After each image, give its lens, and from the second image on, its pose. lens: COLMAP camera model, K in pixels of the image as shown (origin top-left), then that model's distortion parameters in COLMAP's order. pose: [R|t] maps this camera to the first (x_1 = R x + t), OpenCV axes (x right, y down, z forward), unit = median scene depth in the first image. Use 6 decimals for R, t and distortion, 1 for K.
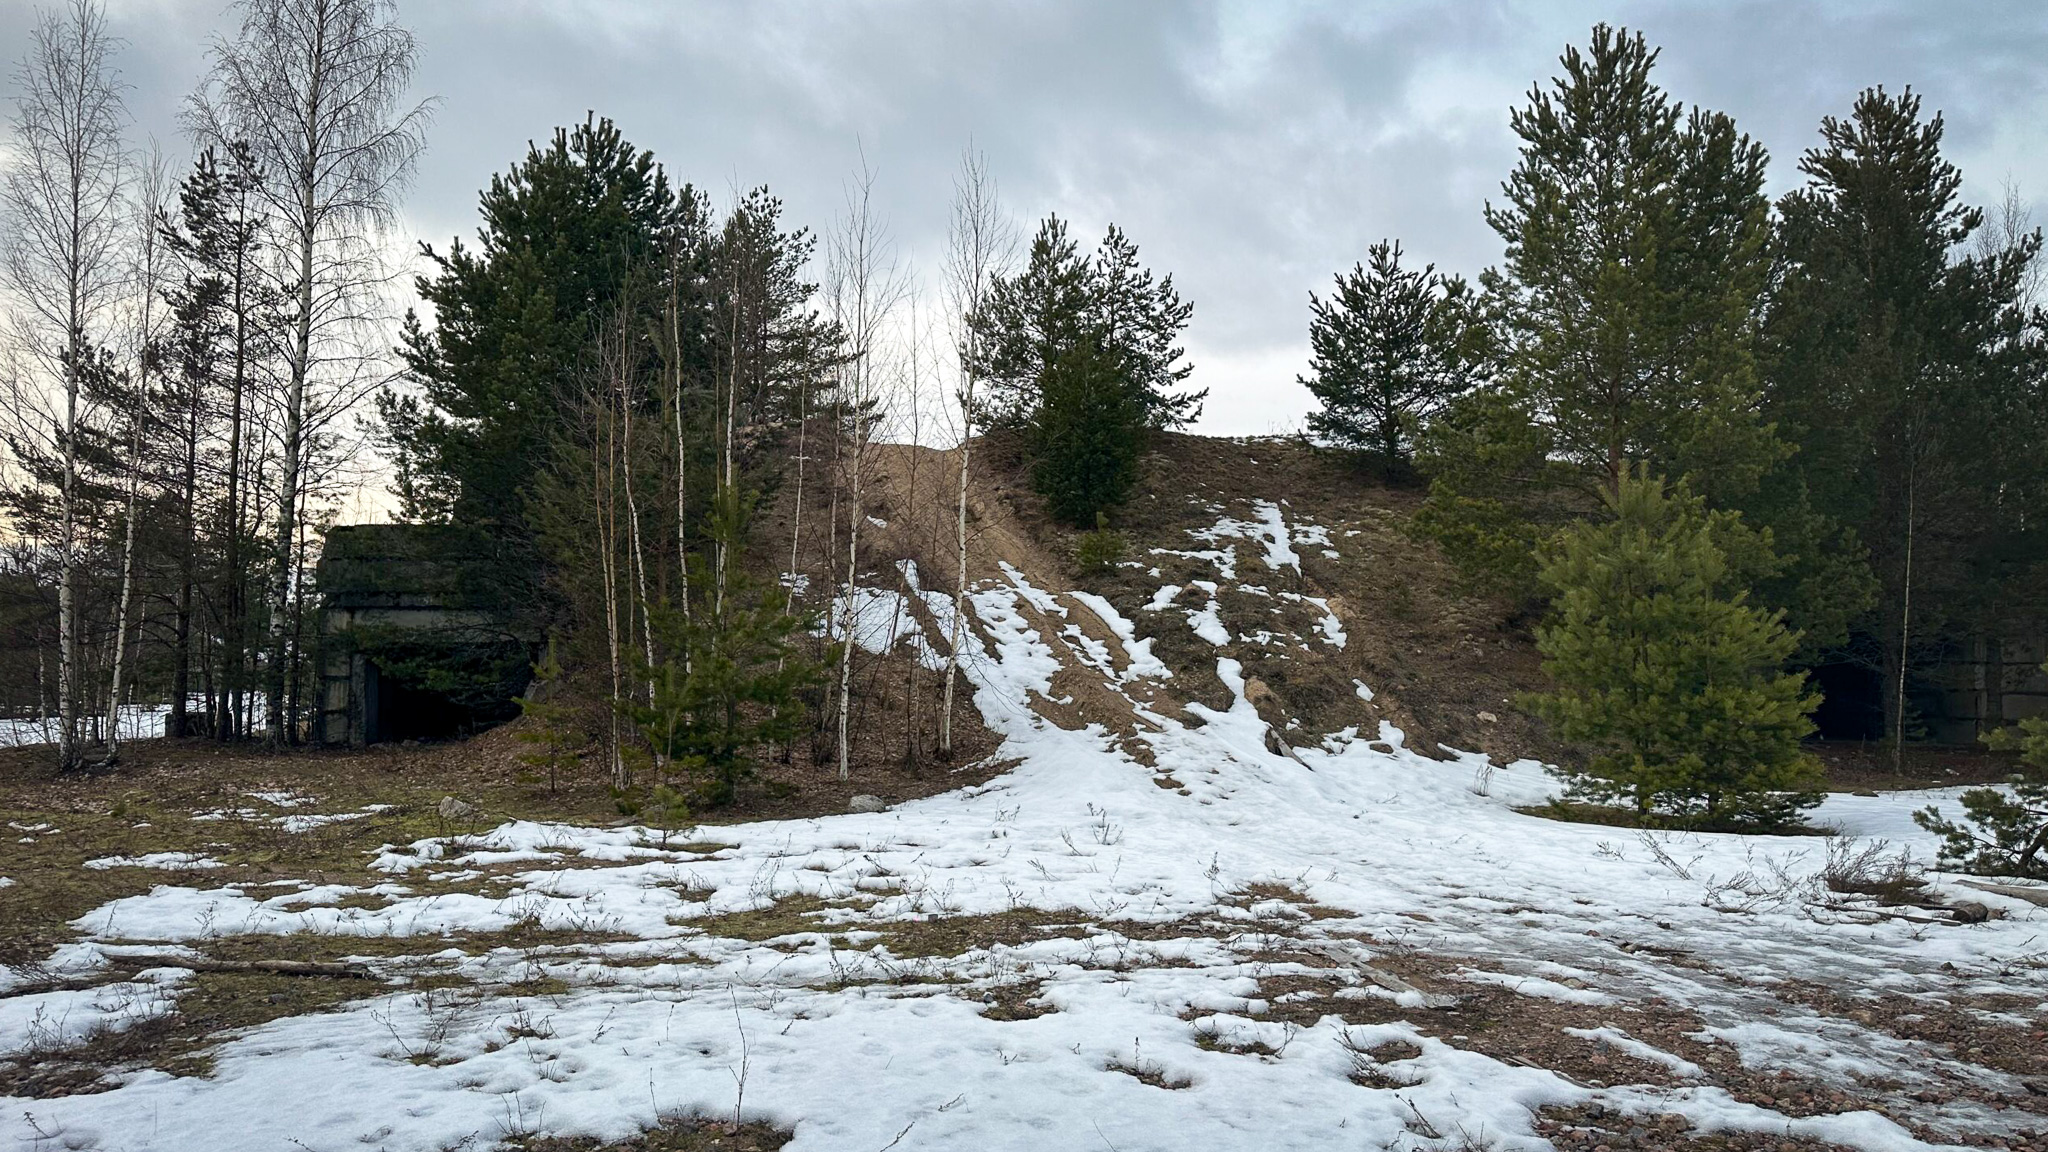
lens RADIAL K [[1359.0, 0, 1024.0], [0, 1359.0, 576.0], [0, 0, 1]] dist [0.054695, -0.002960]
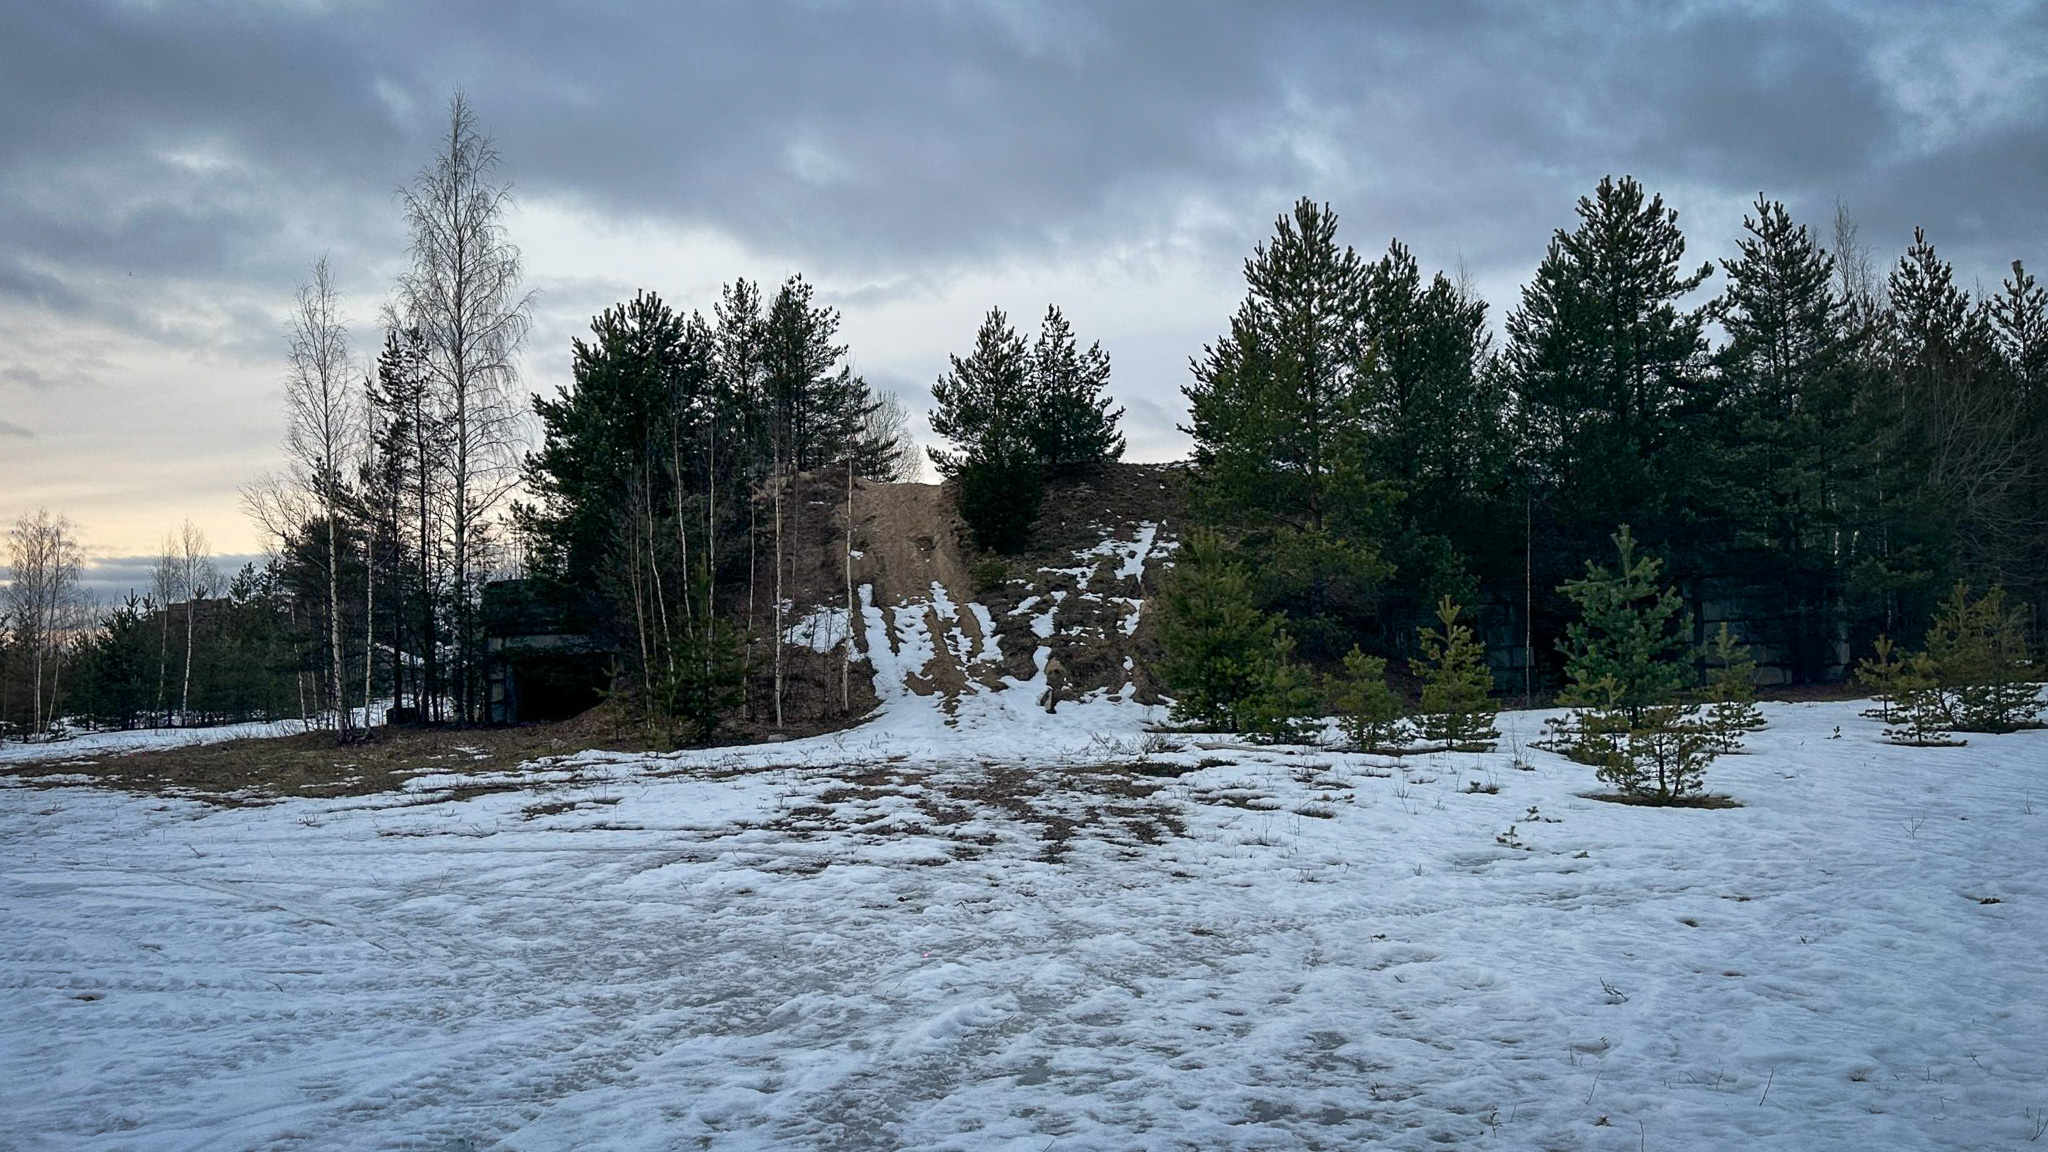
lens RADIAL K [[1465.6, 0, 1024.0], [0, 1465.6, 576.0], [0, 0, 1]] dist [0.179221, 0.000883]
pose [[0.992182, -0.044701, -0.116521, 0.282398], [0.047598, 0.998620, 0.022199, -0.050840], [0.115368, -0.027572, 0.992940, -0.583045]]
